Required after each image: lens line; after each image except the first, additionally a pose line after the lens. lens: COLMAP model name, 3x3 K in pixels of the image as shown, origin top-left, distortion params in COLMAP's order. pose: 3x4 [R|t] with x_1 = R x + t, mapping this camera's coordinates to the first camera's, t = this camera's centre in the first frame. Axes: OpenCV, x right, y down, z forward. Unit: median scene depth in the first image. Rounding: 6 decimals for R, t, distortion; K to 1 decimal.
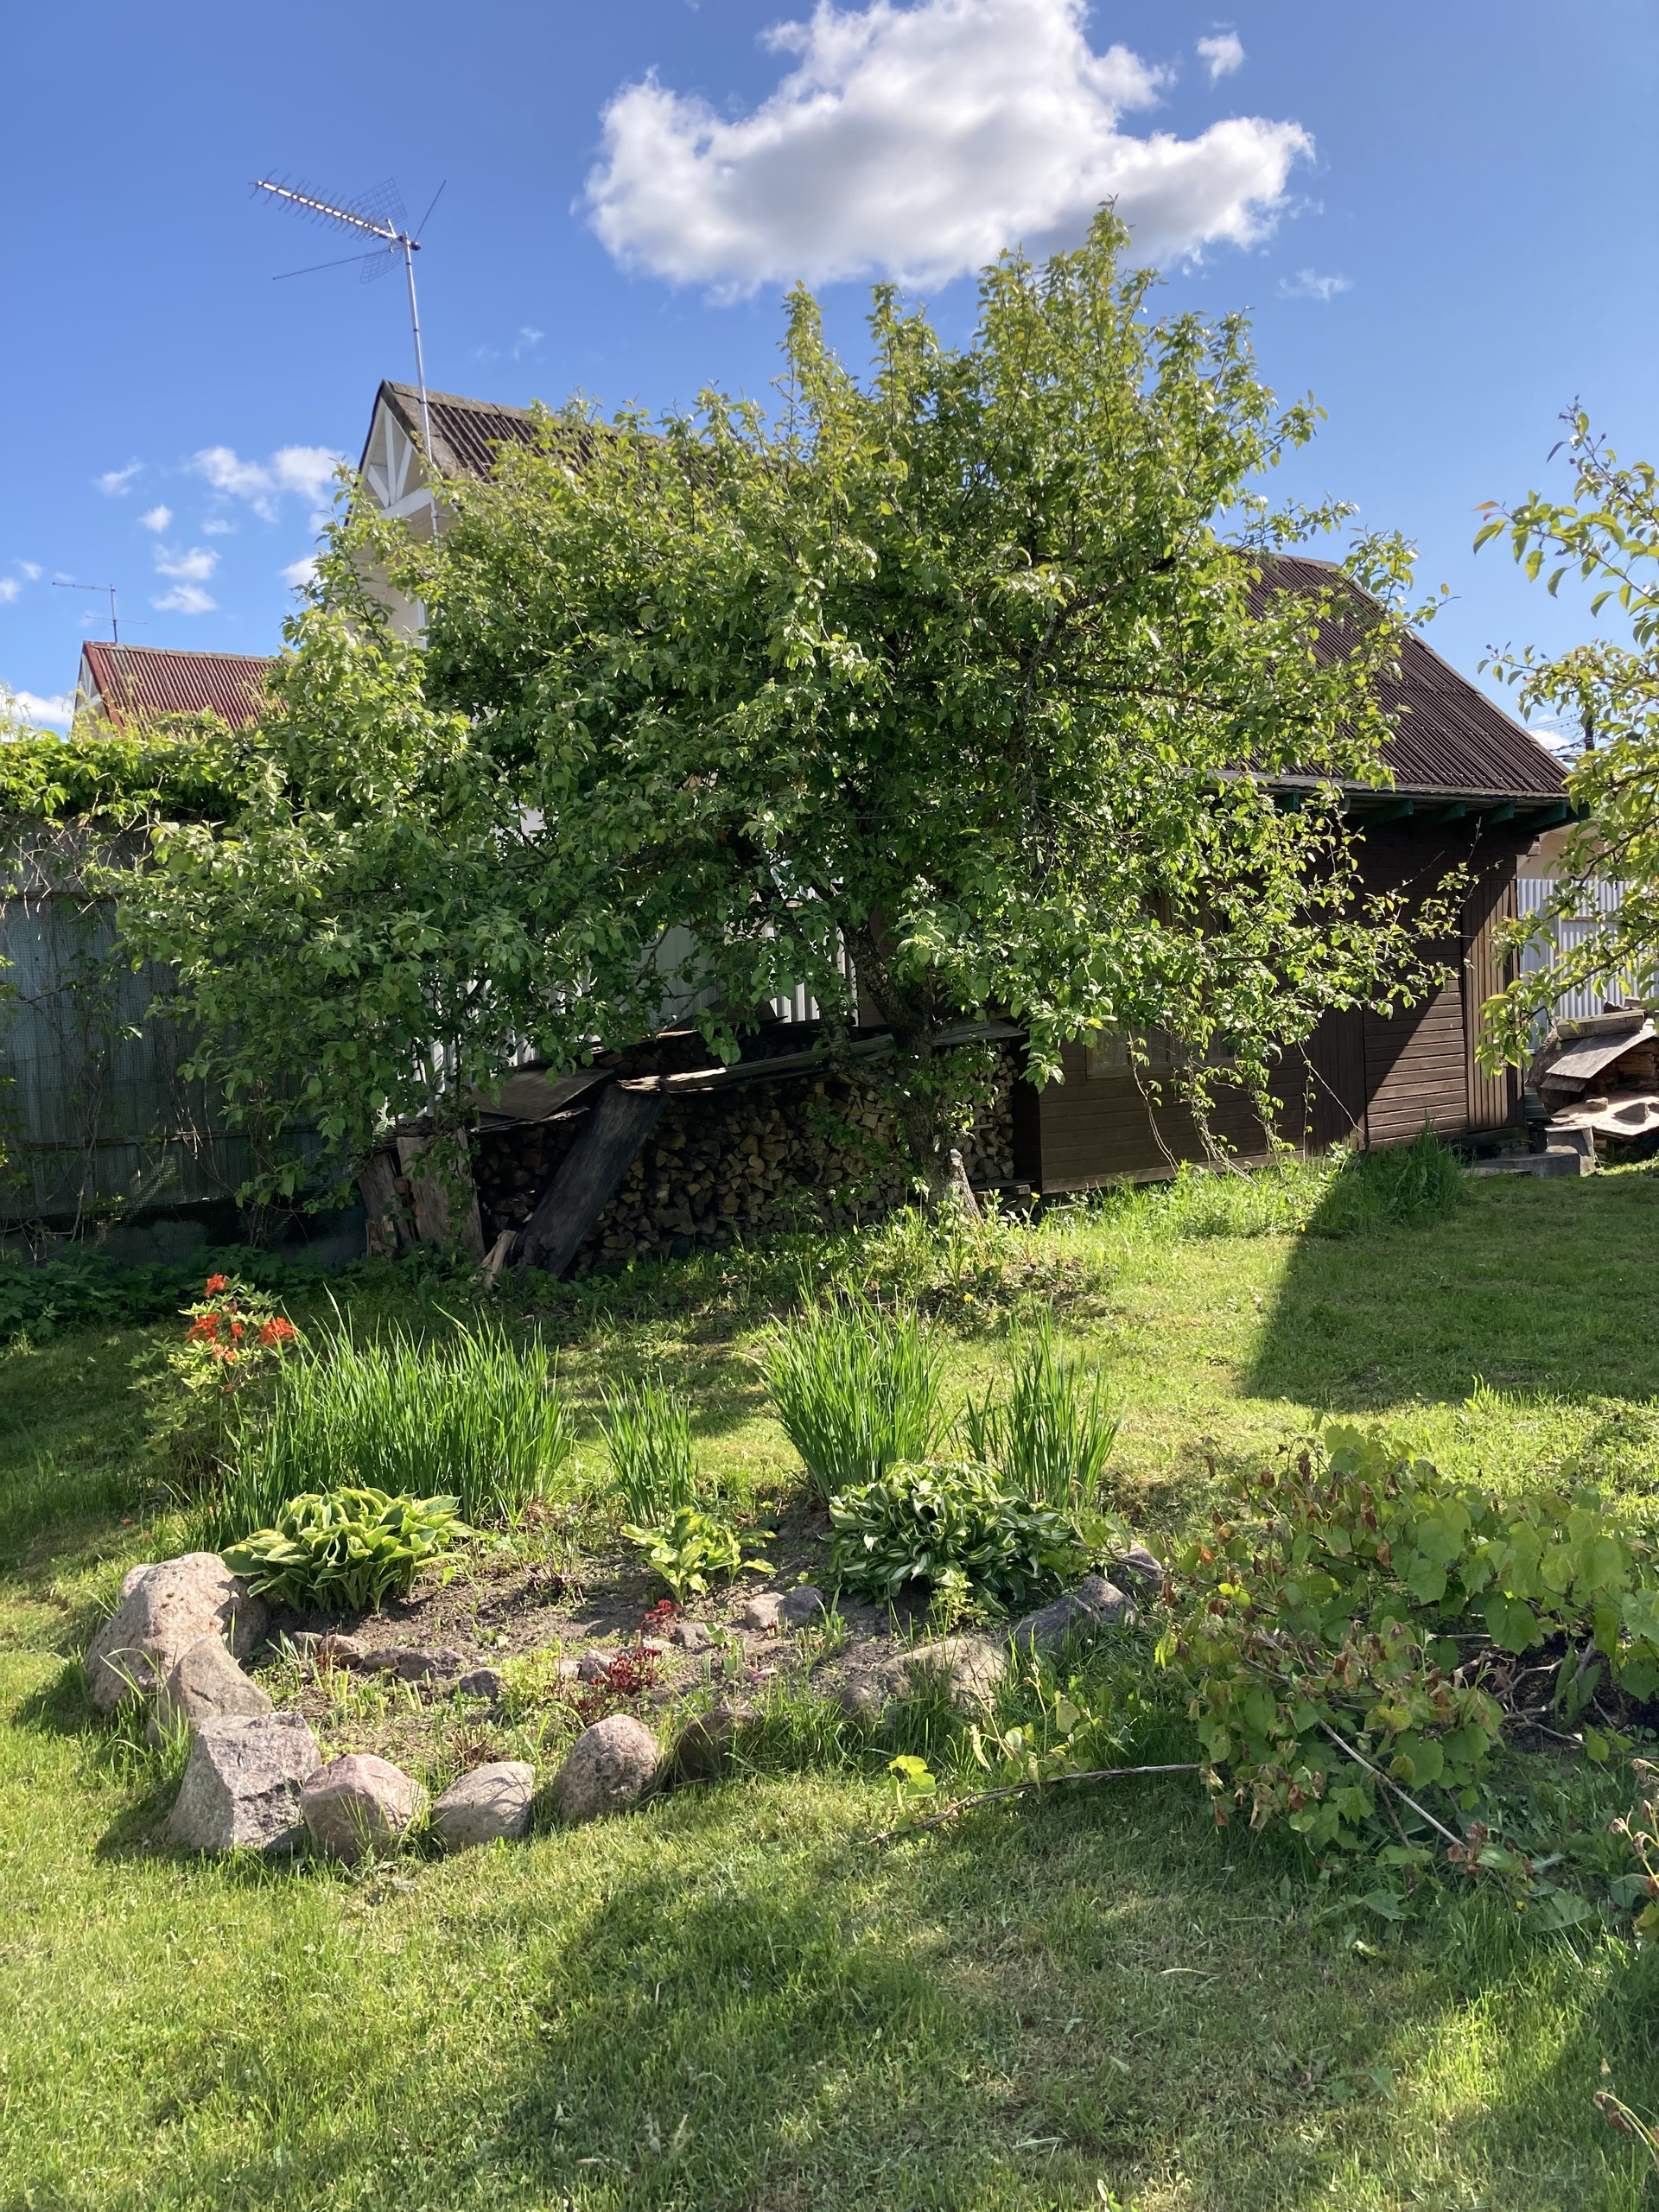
lens RADIAL K [[1807.5, 0, 816.1], [0, 1807.5, 1091.0], [0, 0, 1]] dist [0.023383, -0.015693]
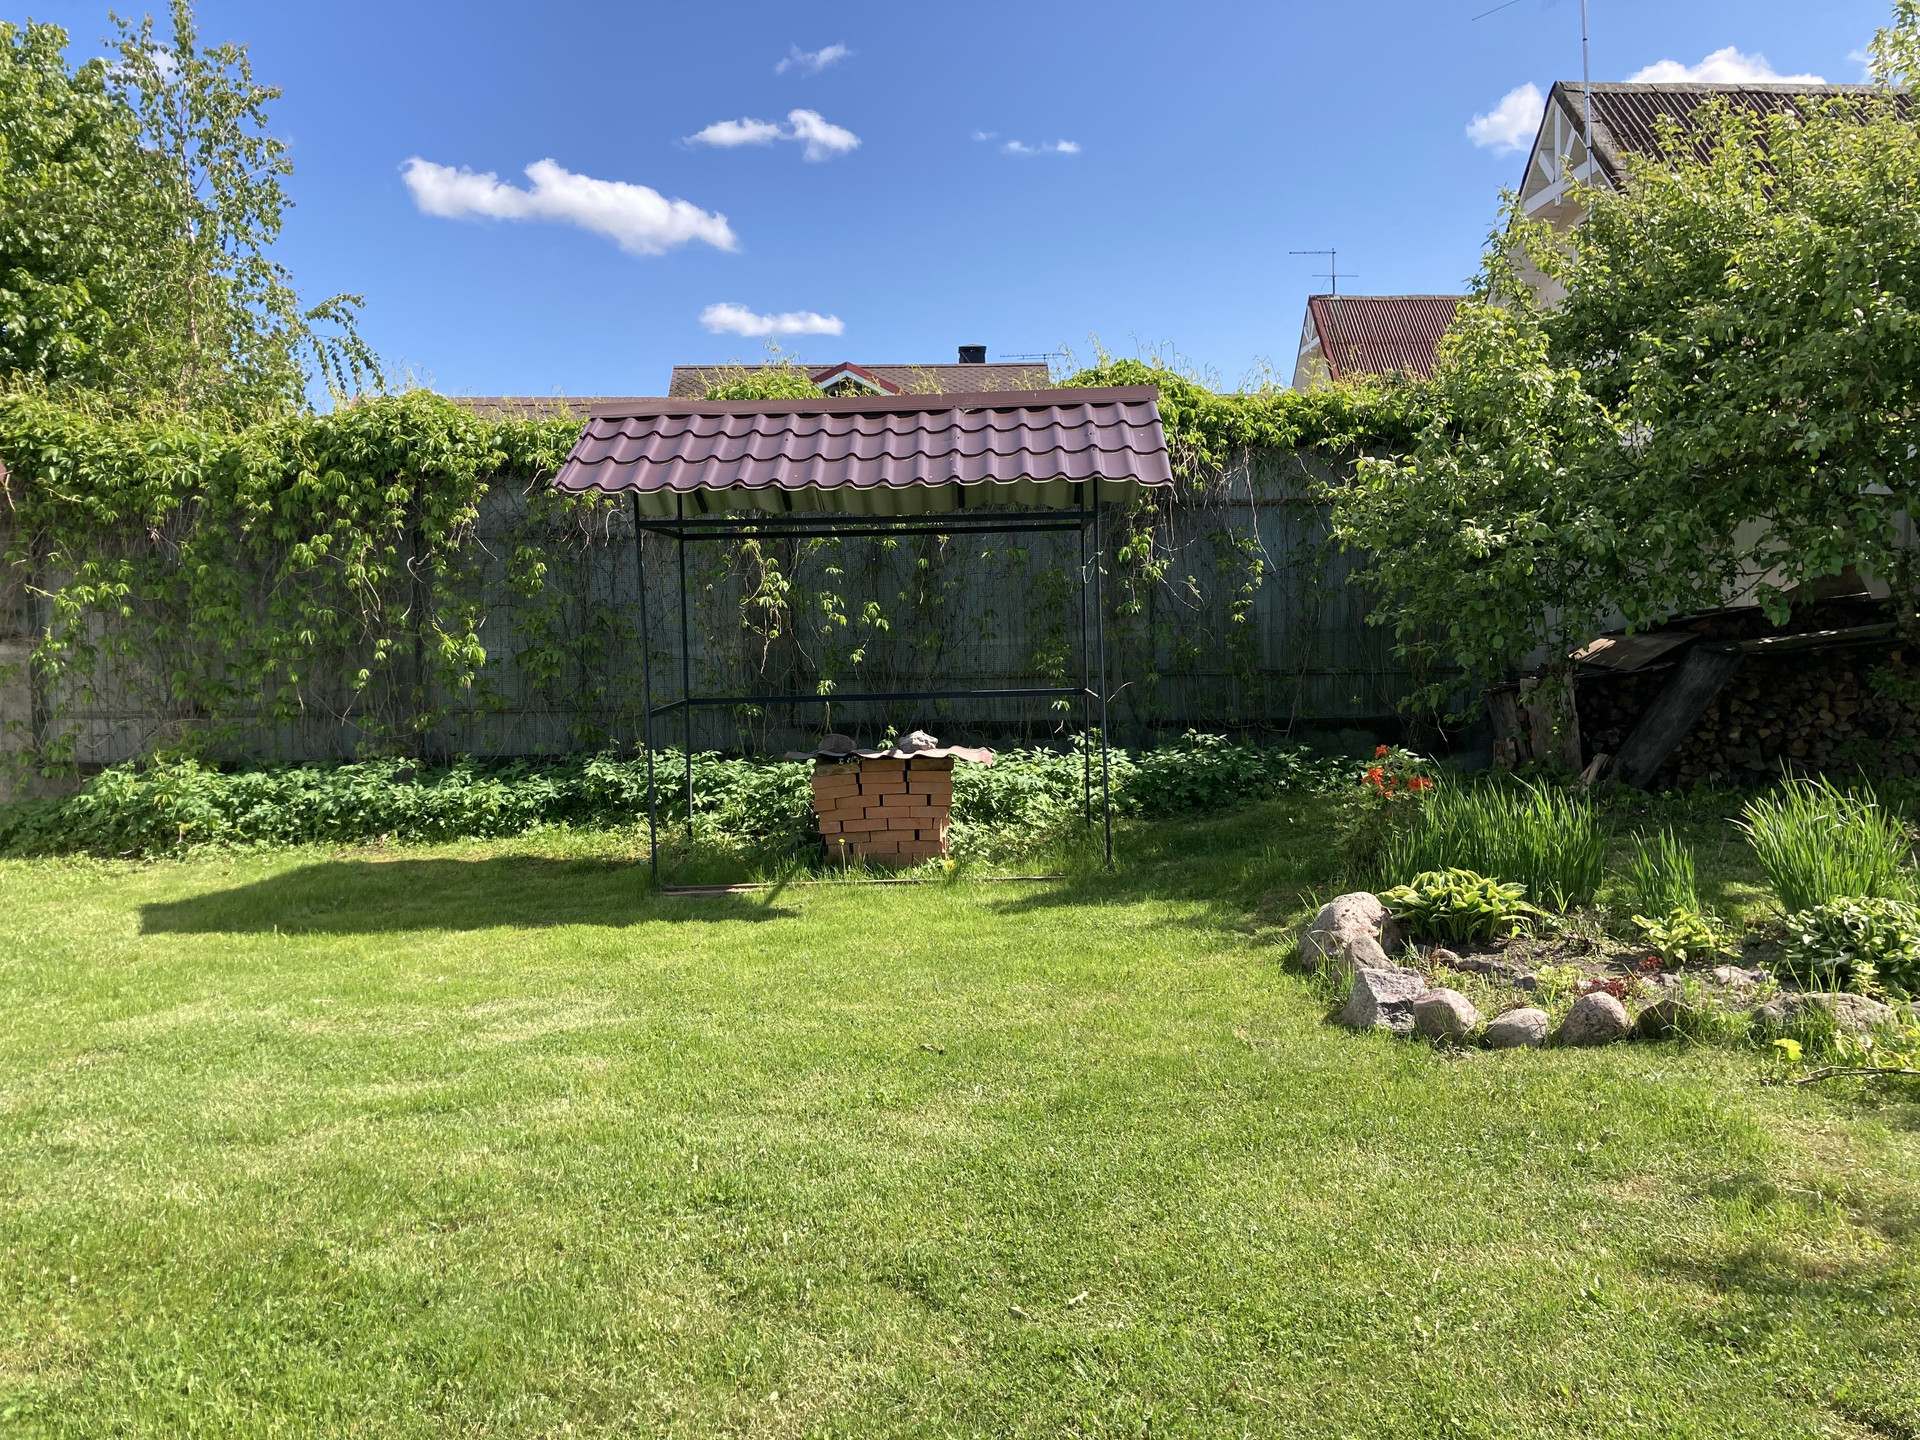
lens RADIAL K [[1568.9, 0, 971.4], [0, 1568.9, 693.4], [0, 0, 1]] dist [0.023383, -0.015693]
pose [[0.835141, 0.057059, -0.547068, 0.098802], [-0.046406, 0.998368, 0.033286, 0.024005], [0.548074, -0.002411, 0.836426, -0.290801]]
